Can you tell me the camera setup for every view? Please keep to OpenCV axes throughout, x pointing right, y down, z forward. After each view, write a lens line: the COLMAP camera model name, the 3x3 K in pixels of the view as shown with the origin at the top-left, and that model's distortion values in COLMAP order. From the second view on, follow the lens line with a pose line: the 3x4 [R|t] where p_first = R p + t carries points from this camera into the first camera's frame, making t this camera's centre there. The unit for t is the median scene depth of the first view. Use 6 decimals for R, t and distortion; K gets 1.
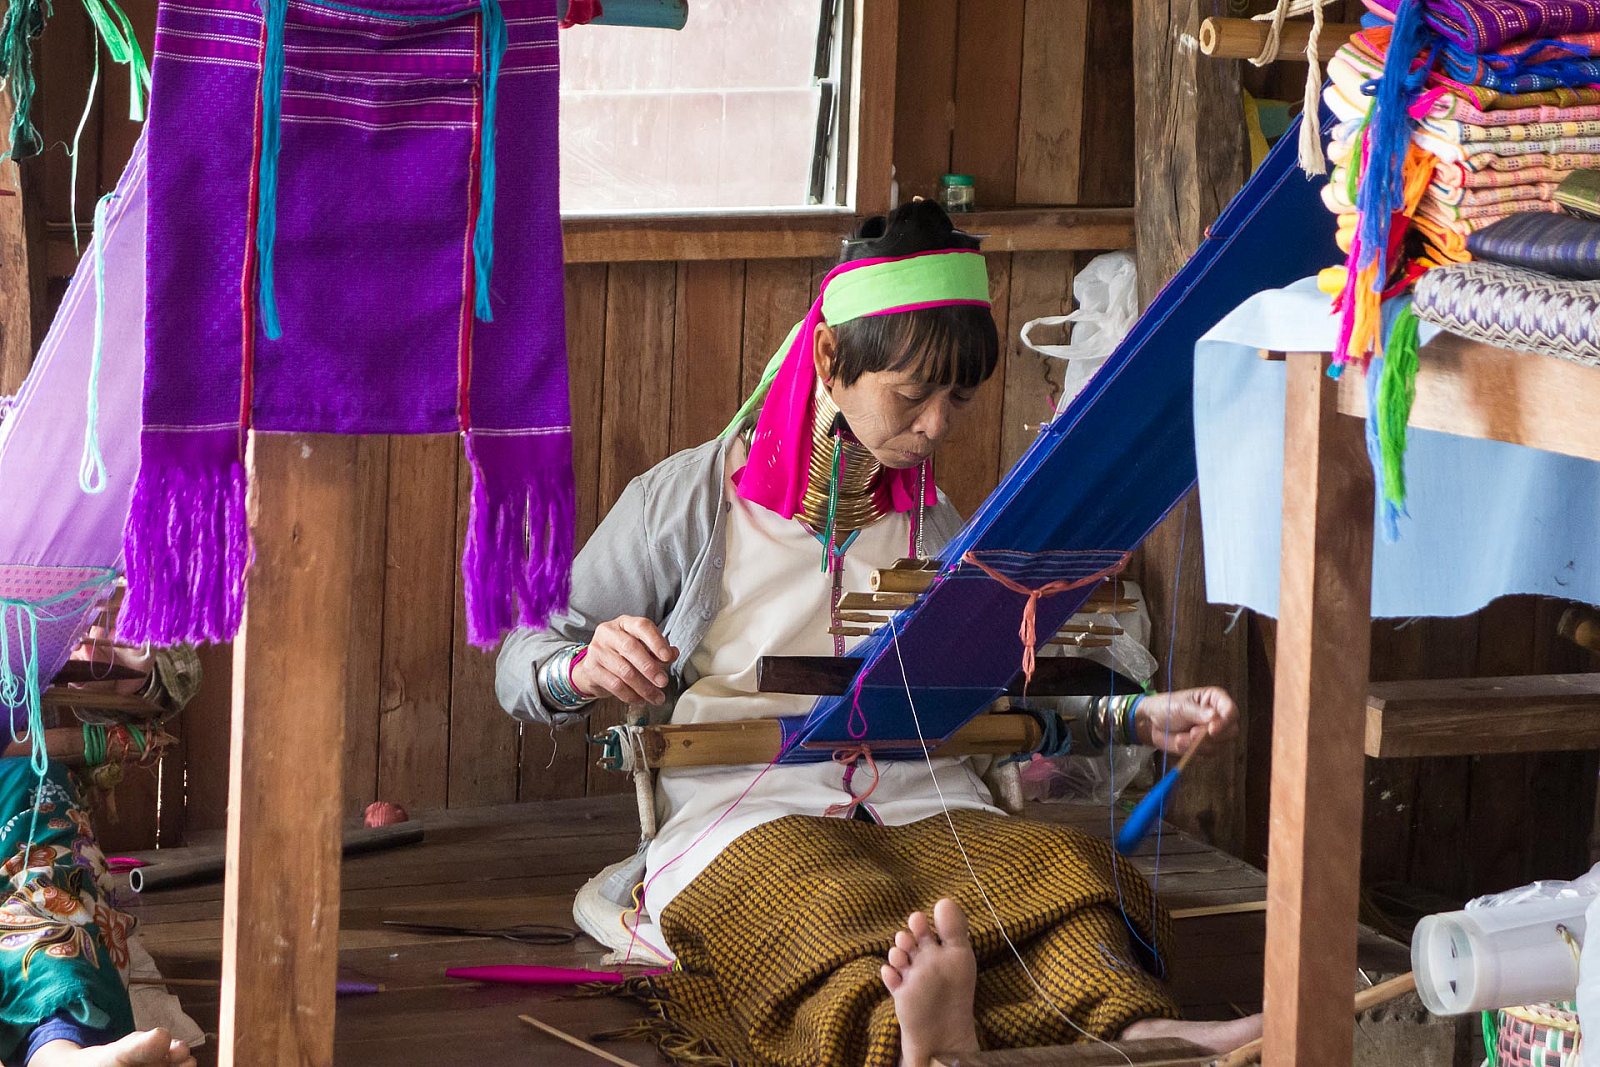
lens RADIAL K [[3934.1, 0, 806.9], [0, 3934.1, 526.0], [0, 0, 1]] dist [0.055871, 0.000000]
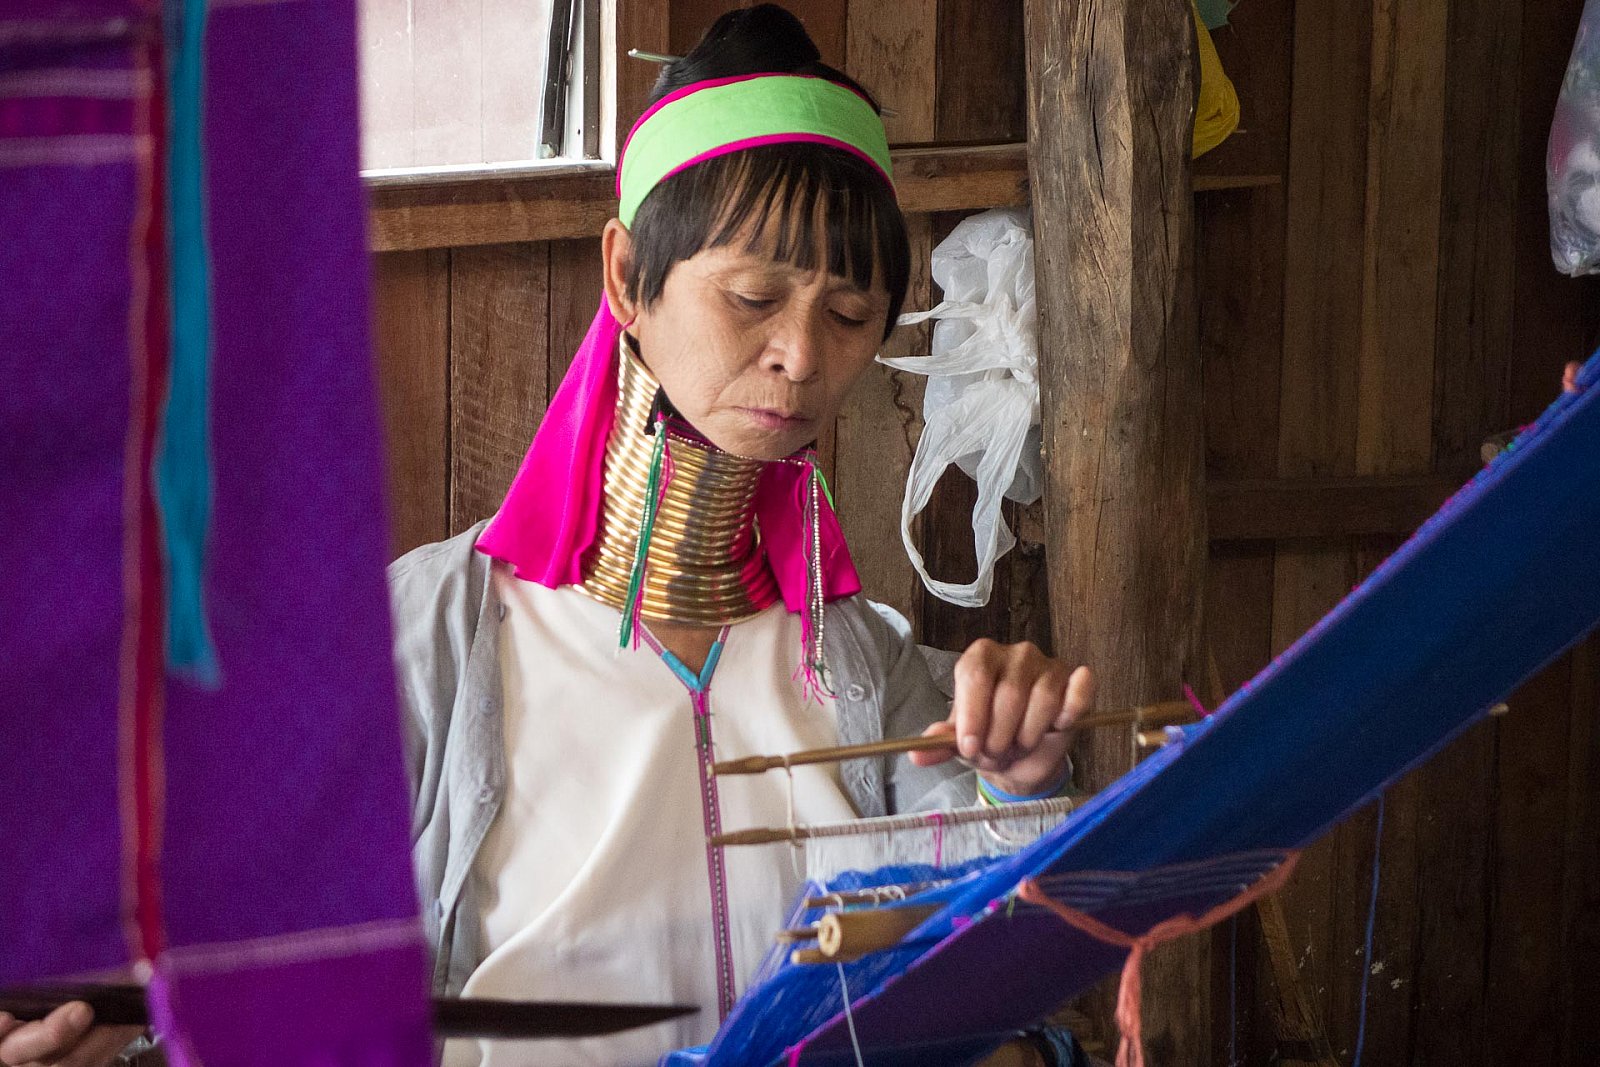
lens RADIAL K [[3934.1, 0, 790.6], [0, 3934.1, 544.6], [0, 0, 1]] dist [0.055871, 0.000000]
pose [[0.992124, -0.044526, 0.117080, -0.037929], [0.040025, 0.998377, 0.040518, -0.042384], [-0.118694, -0.035512, 0.992296, 0.344237]]
